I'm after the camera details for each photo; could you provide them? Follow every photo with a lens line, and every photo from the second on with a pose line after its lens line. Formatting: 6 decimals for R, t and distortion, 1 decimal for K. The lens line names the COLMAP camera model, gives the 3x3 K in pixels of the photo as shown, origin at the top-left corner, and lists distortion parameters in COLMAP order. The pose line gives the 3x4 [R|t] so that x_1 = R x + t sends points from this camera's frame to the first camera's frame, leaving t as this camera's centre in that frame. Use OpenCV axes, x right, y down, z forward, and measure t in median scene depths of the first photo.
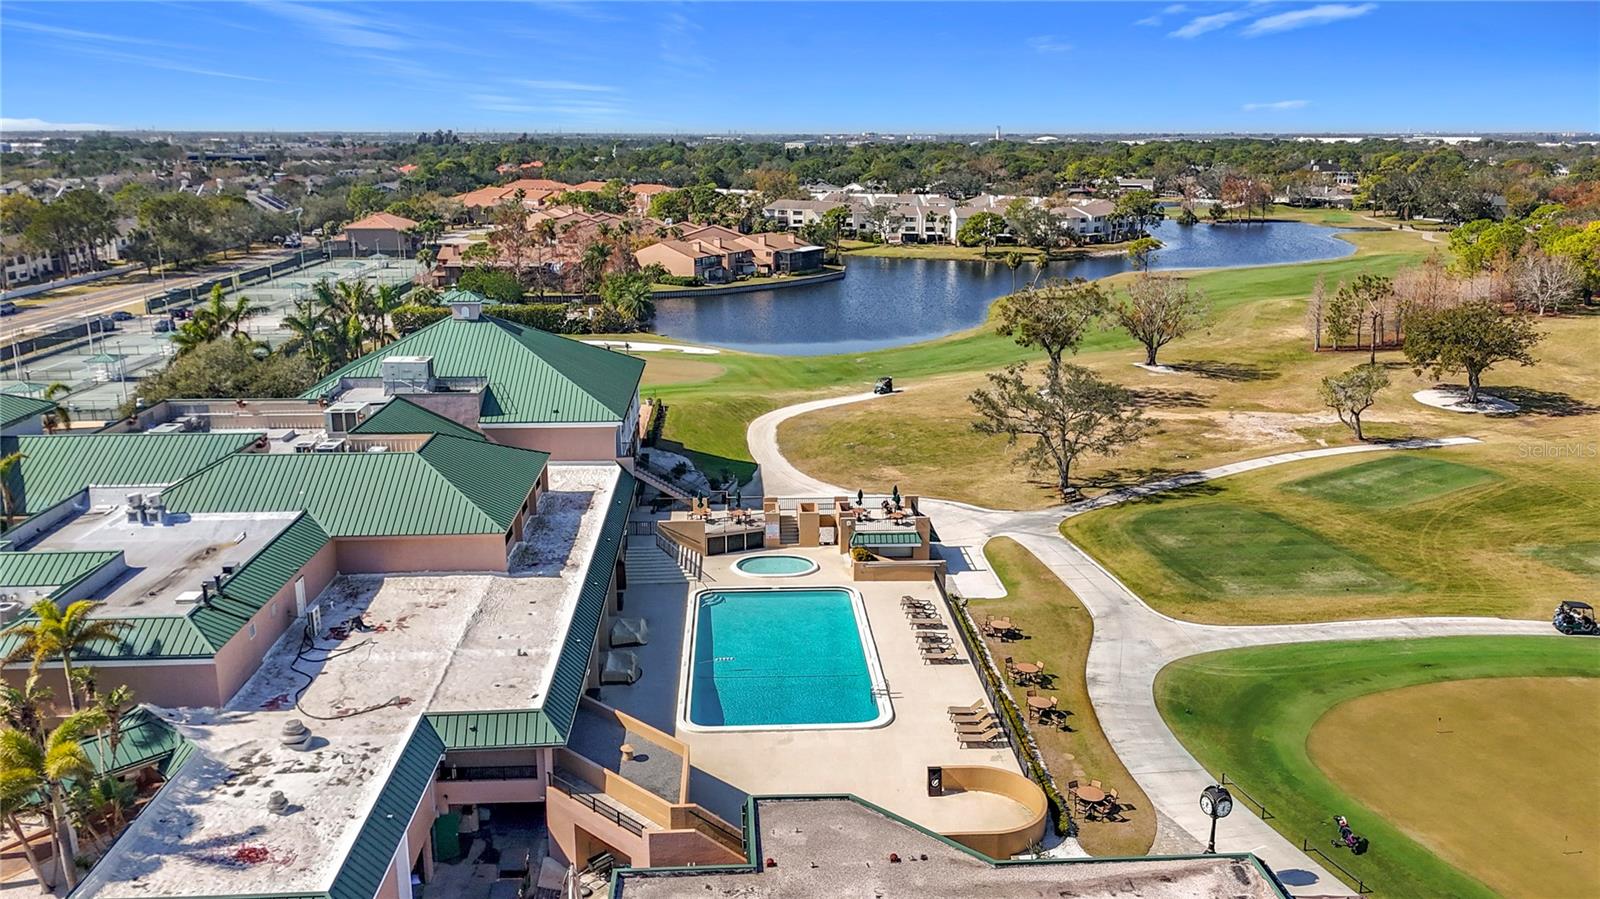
lens RADIAL K [[1210.7, 0, 800.0], [0, 1210.7, 449.5], [0, 0, 1]] dist [0.065121, -0.087036]
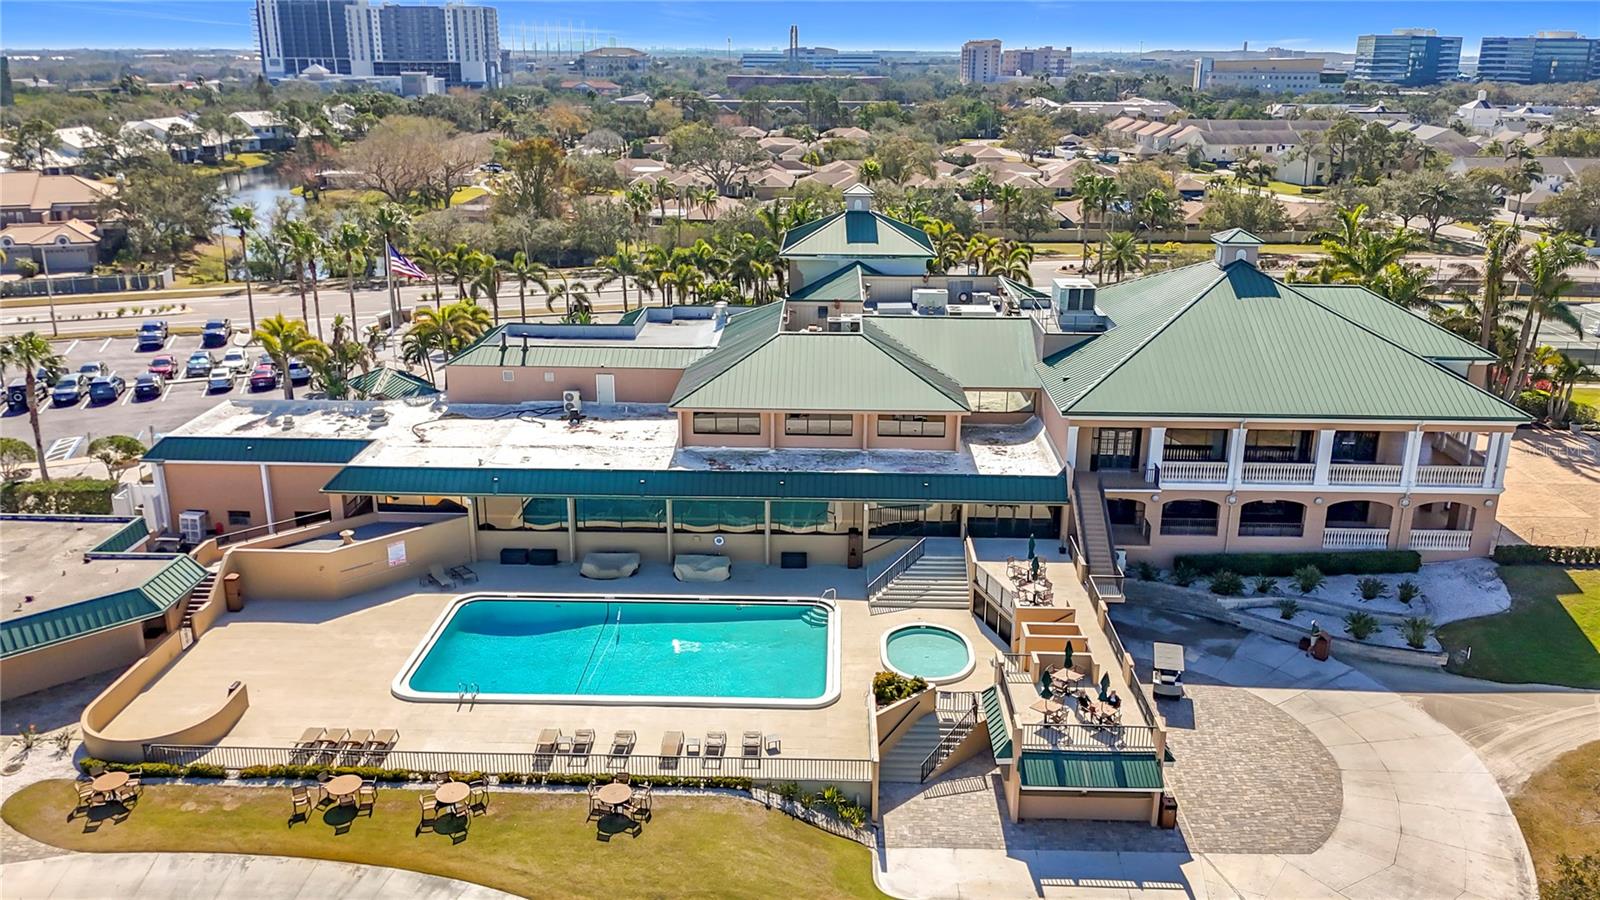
lens RADIAL K [[1258.3, 0, 818.3], [0, 1258.3, 449.3], [0, 0, 1]] dist [-0.005564, -0.009586]
pose [[-0.072756, 0.299638, -0.951275, 0.371137], [-0.258520, 0.915538, 0.308154, -0.124793], [0.963262, 0.268343, 0.010851, 0.543016]]
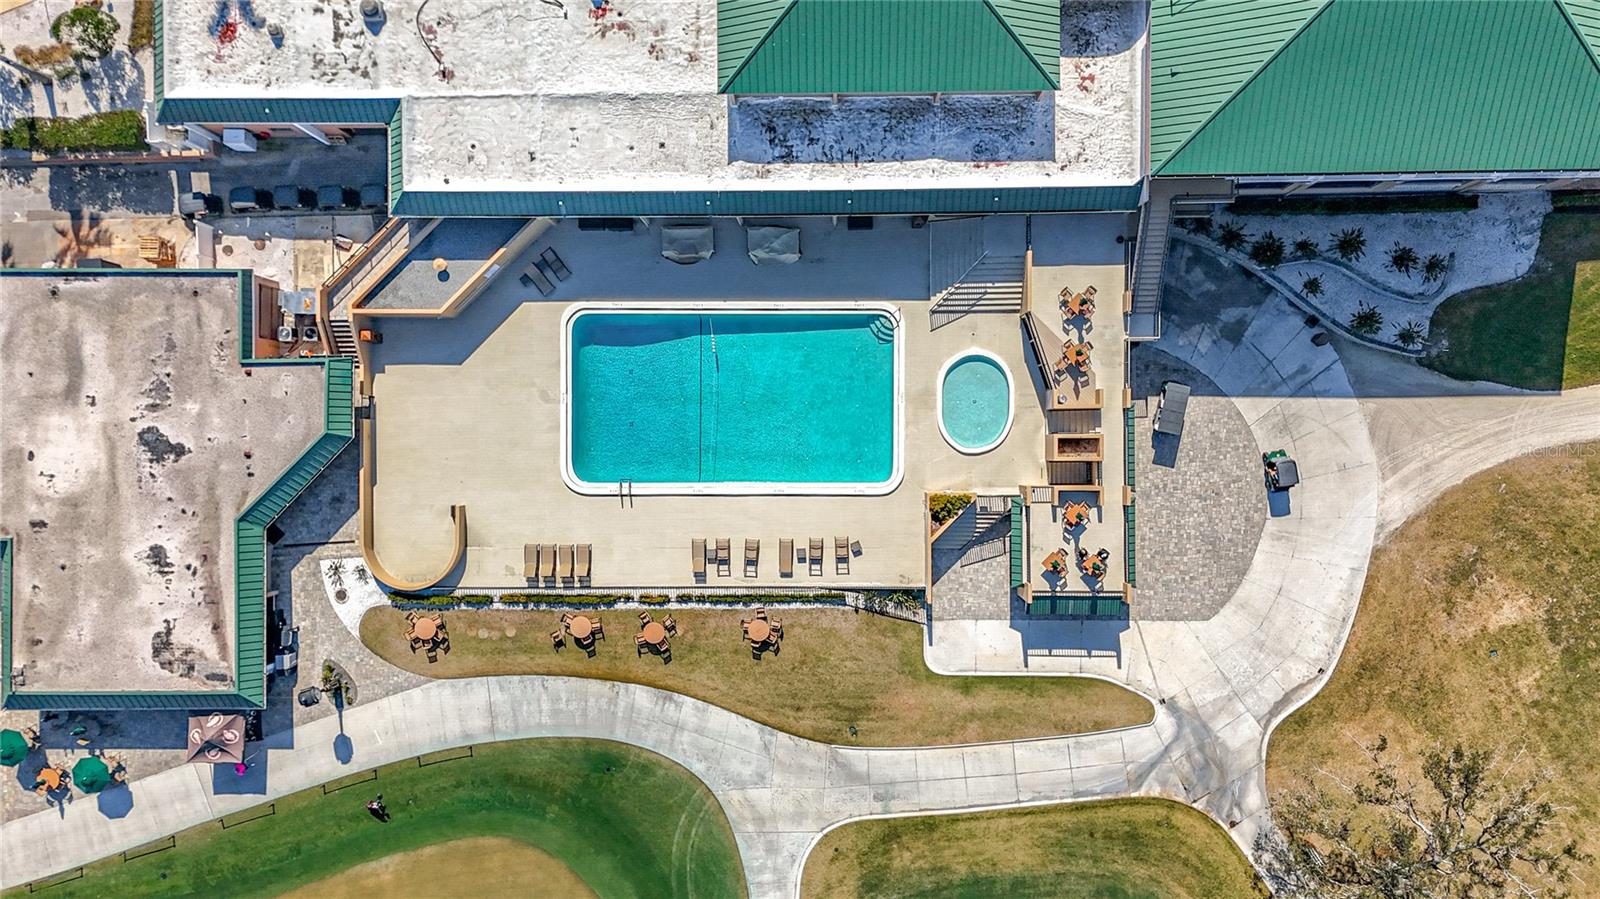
lens RADIAL K [[1210.7, 0, 800.0], [0, 1210.7, 449.5], [0, 0, 1]] dist [0.065121, -0.087036]
pose [[-0.053895, 0.998535, 0.004786, 0.008521], [-0.230824, -0.017121, 0.972845, -0.408560], [0.971502, 0.051326, 0.231408, 0.417321]]
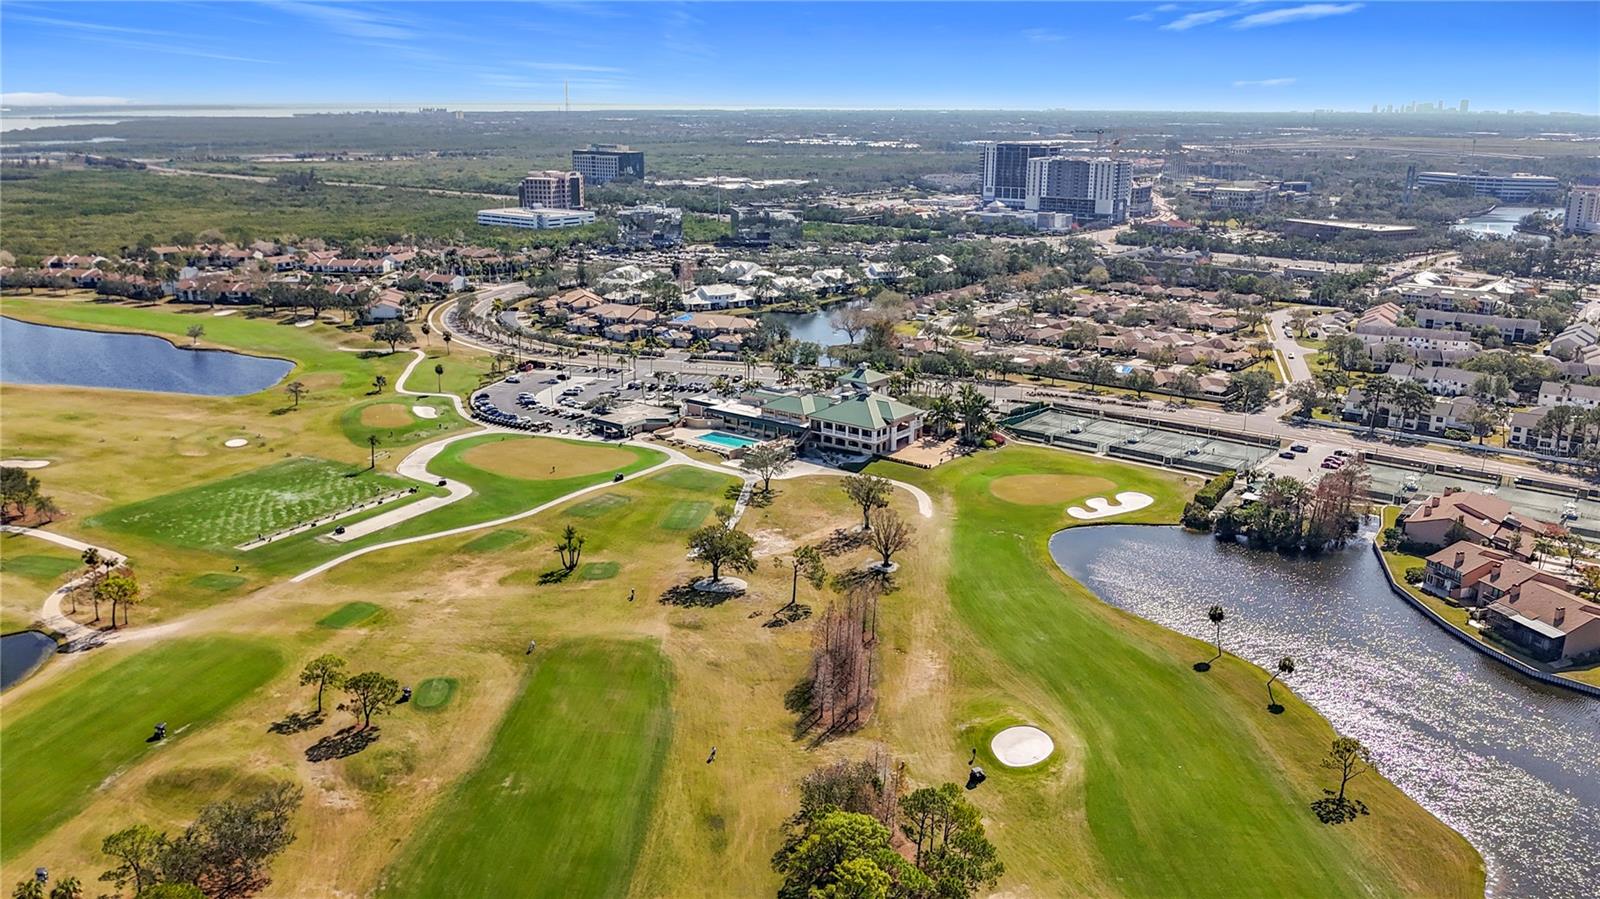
lens RADIAL K [[1210.7, 0, 800.0], [0, 1210.7, 449.5], [0, 0, 1]] dist [0.065121, -0.087036]
pose [[-0.651151, 0.199225, -0.732333, 1.772025], [-0.199480, 0.886078, 0.418417, -1.000714], [0.732264, 0.418538, -0.537230, 2.000421]]
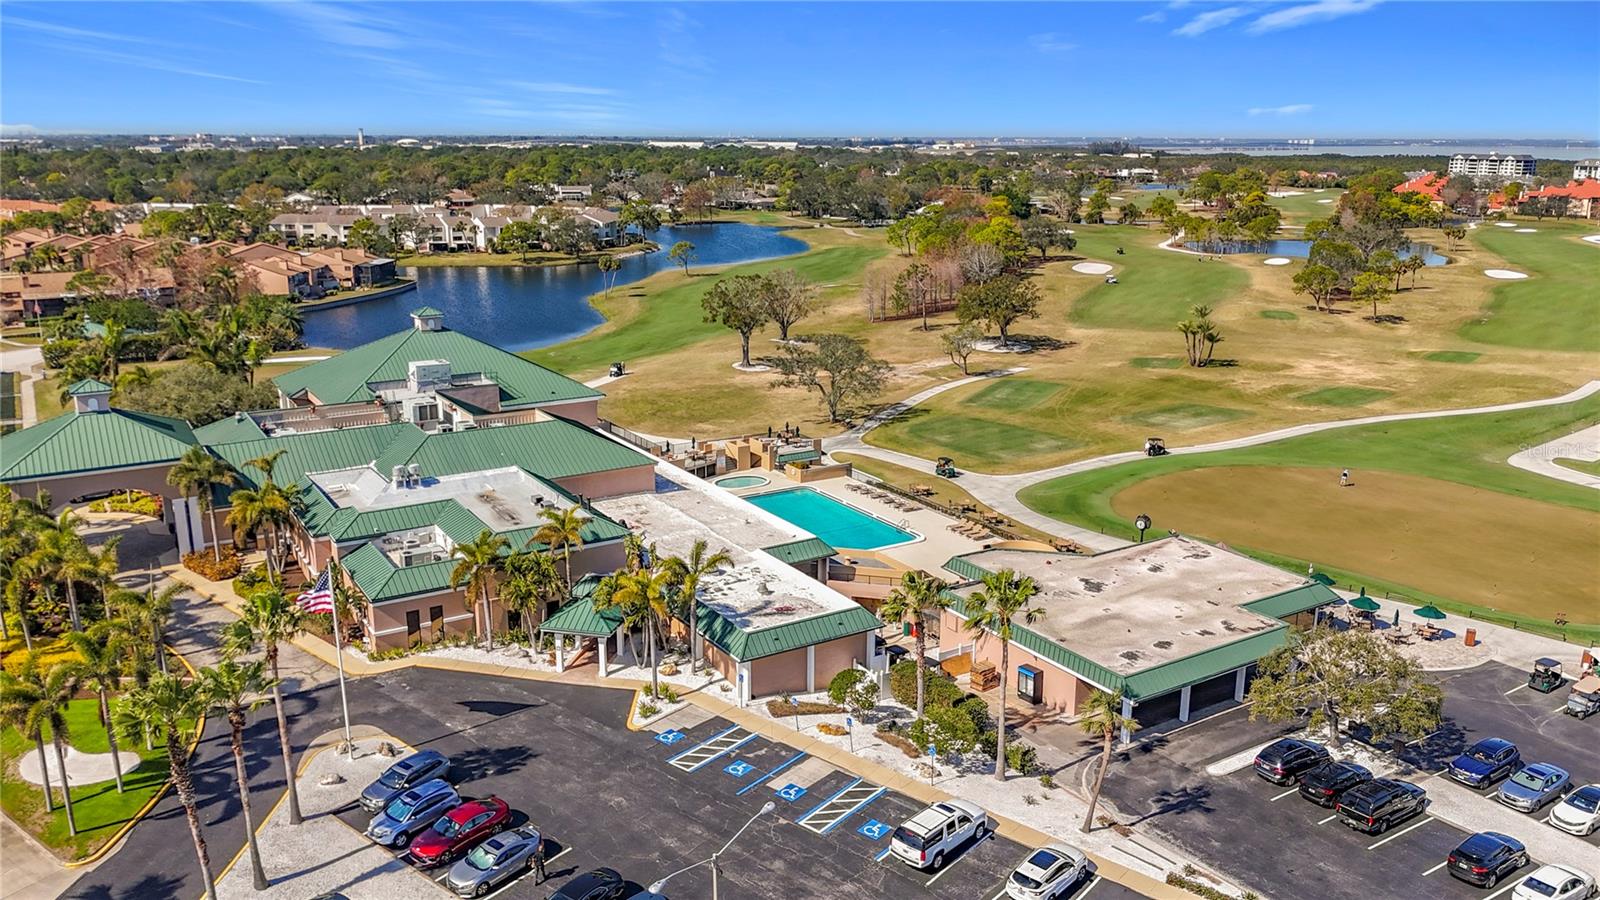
lens RADIAL K [[1210.7, 0, 800.0], [0, 1210.7, 450.0], [0, 0, 1]] dist [0.065121, -0.087036]
pose [[0.877278, -0.117913, 0.465275, -0.374203], [0.118325, 0.992568, 0.028441, 0.015624], [-0.465170, 0.030103, 0.884709, -0.180469]]
